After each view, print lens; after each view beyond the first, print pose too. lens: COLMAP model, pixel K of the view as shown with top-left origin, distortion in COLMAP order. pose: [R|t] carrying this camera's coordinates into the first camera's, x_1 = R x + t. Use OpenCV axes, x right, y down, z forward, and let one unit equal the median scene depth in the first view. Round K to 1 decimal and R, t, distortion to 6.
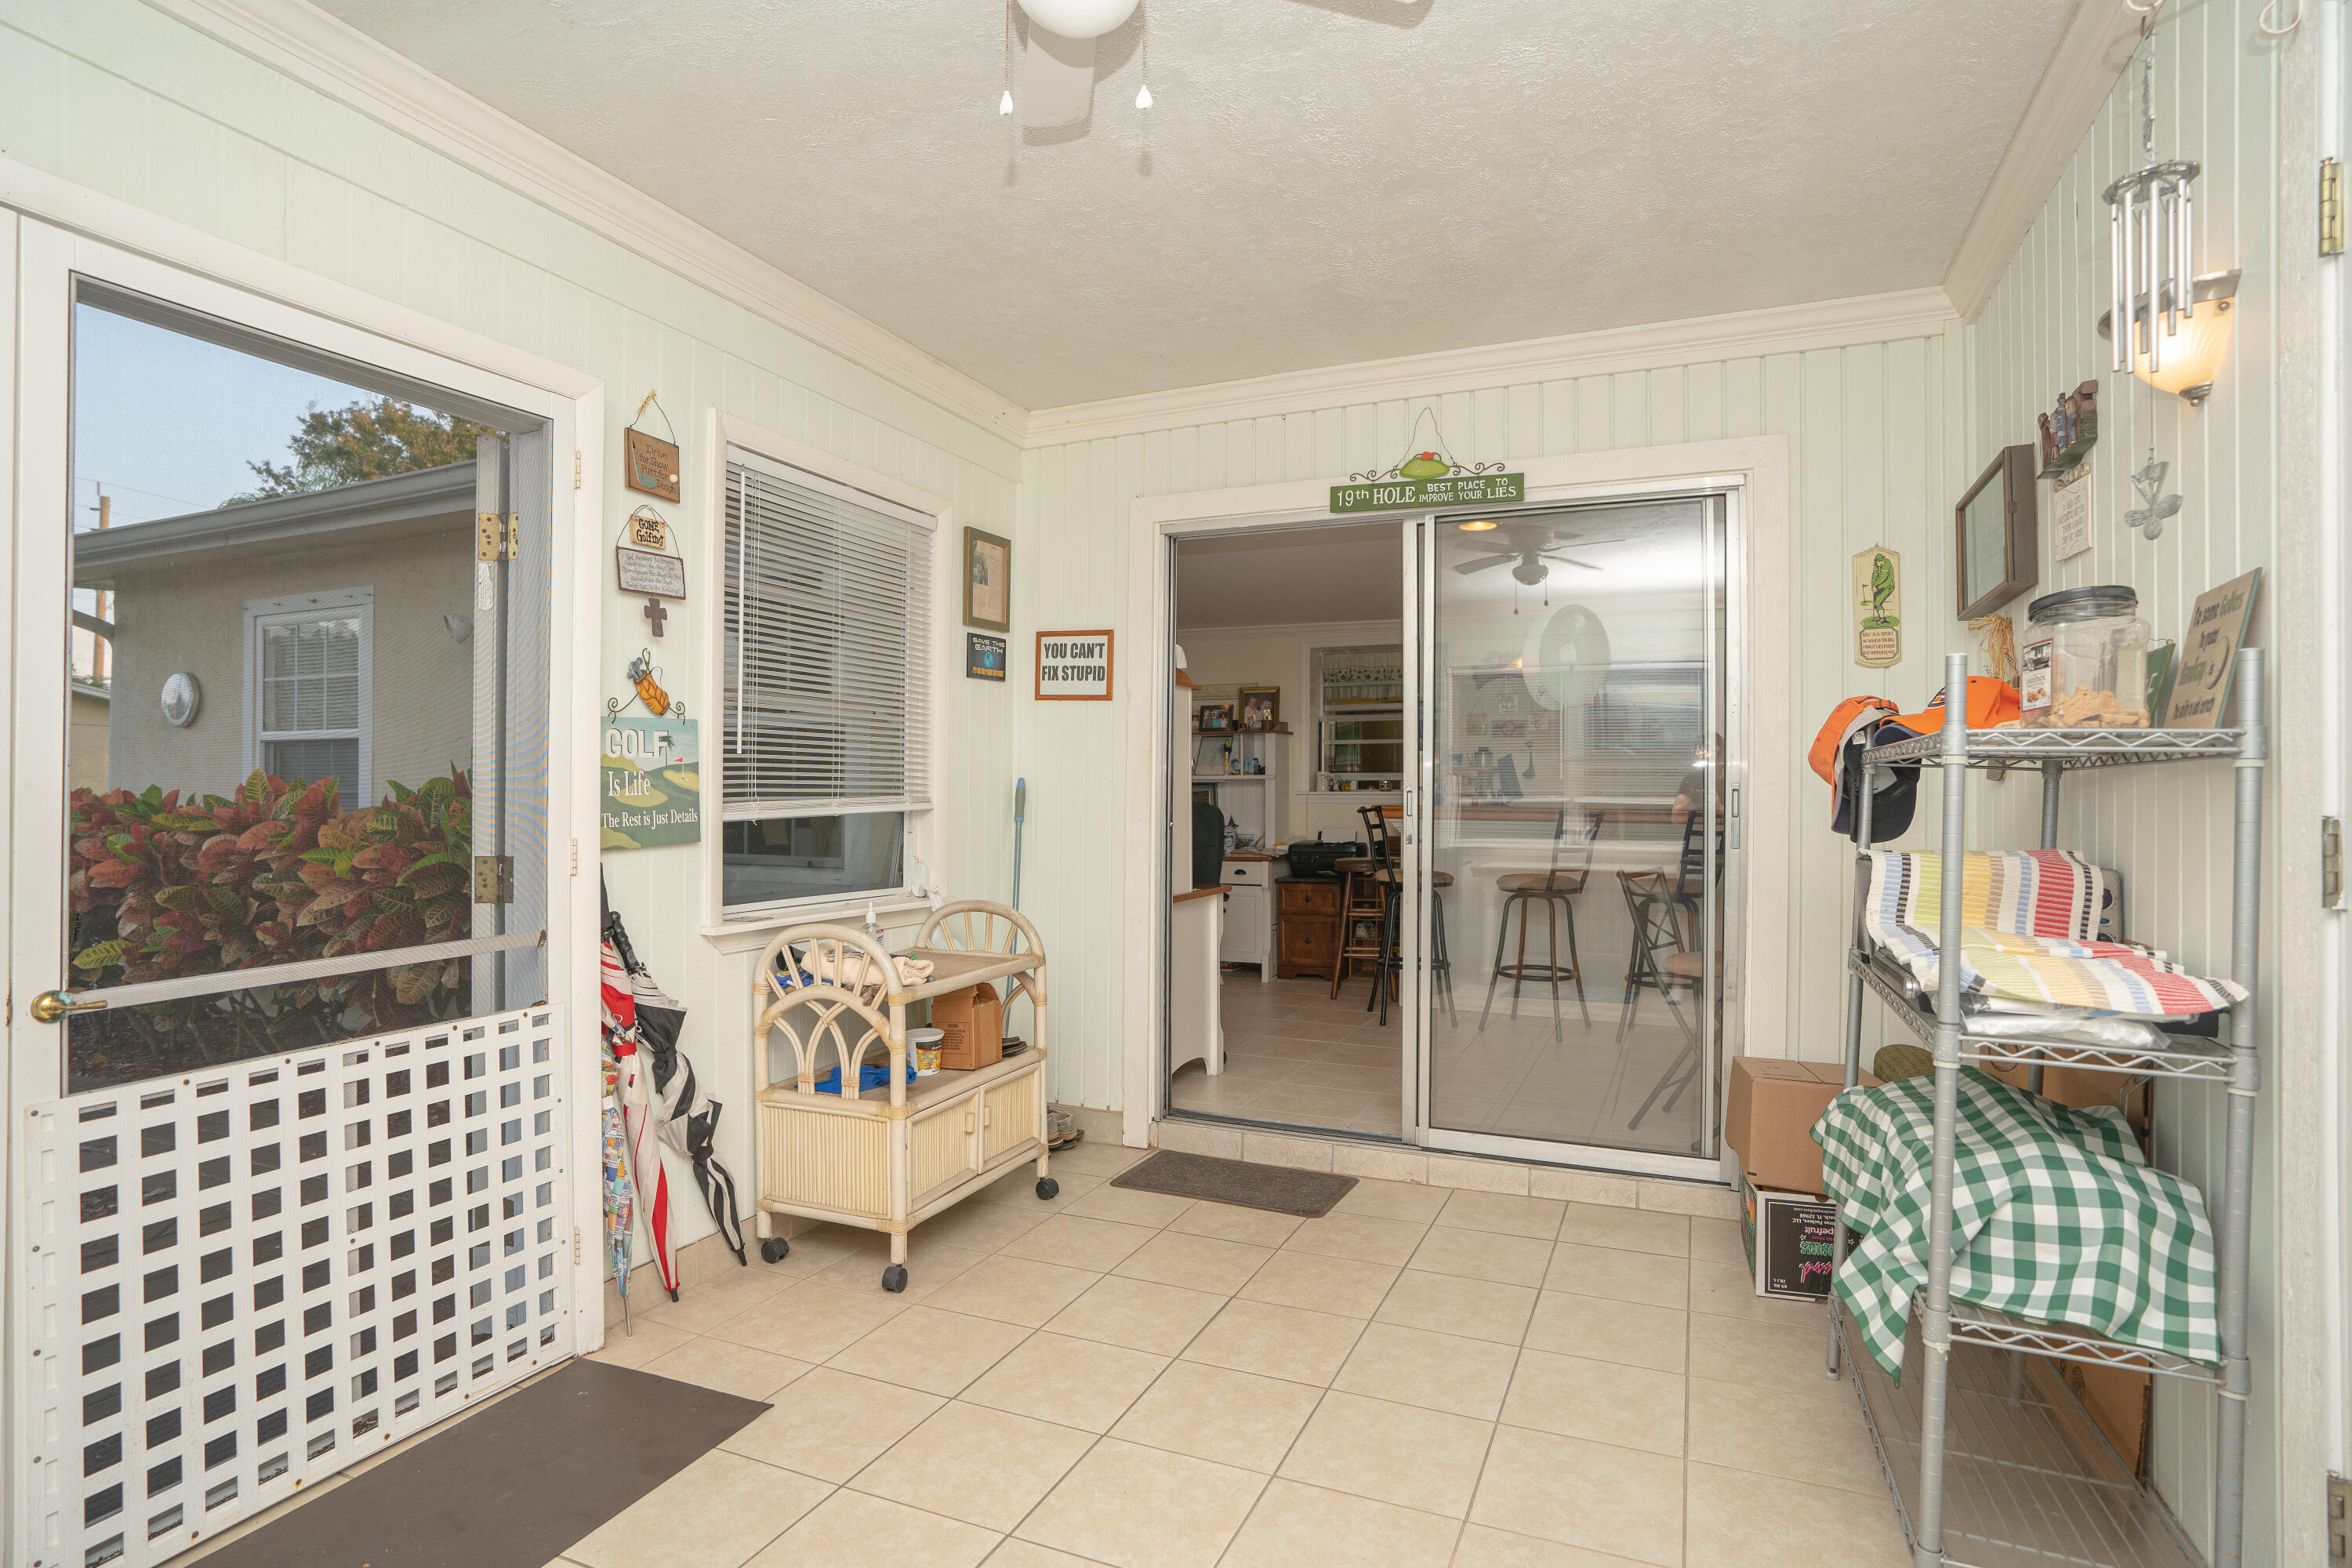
lens RADIAL K [[1207.3, 0, 1173.6], [0, 1207.3, 790.2], [0, 0, 1]] dist [-0.000076, 0.001057]
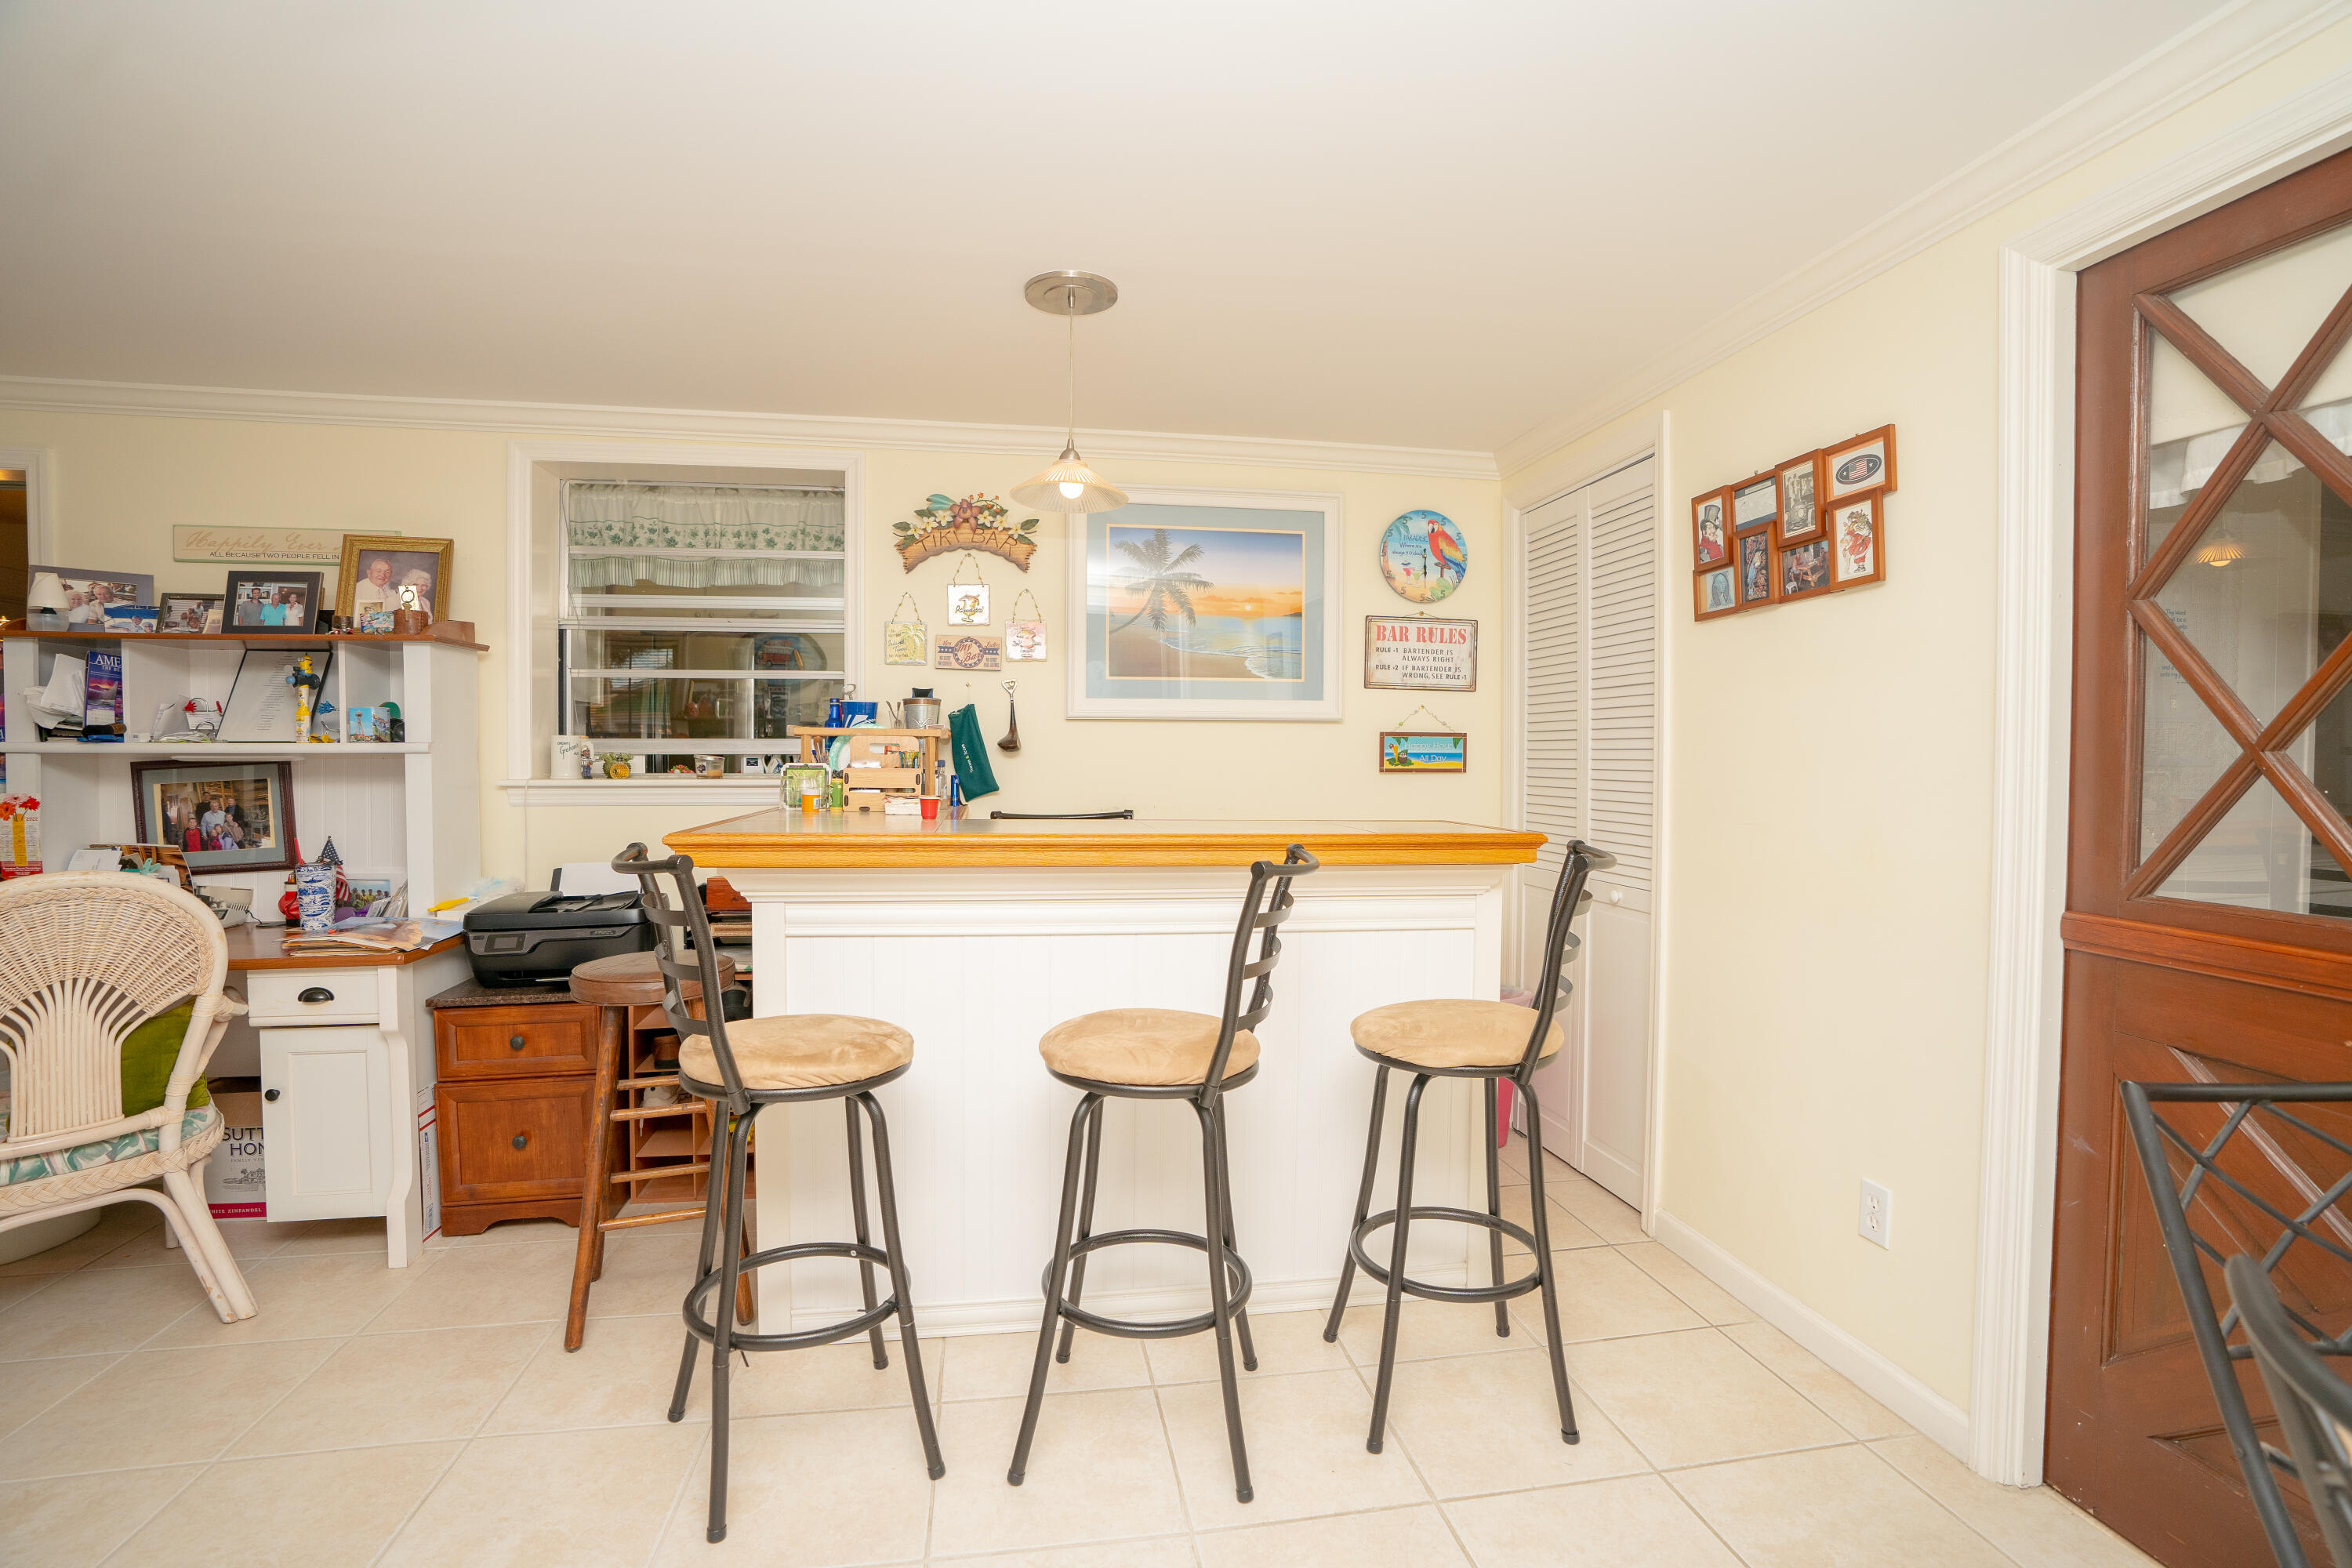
lens RADIAL K [[1090.3, 0, 1179.8], [0, 1090.3, 792.2], [0, 0, 1]] dist [-0.048126, 0.000105]
pose [[0.834948, -0.014167, 0.550146, 0.096559], [-0.002927, 0.999540, 0.030181, -0.007276], [-0.550321, -0.026810, 0.834523, 0.546961]]
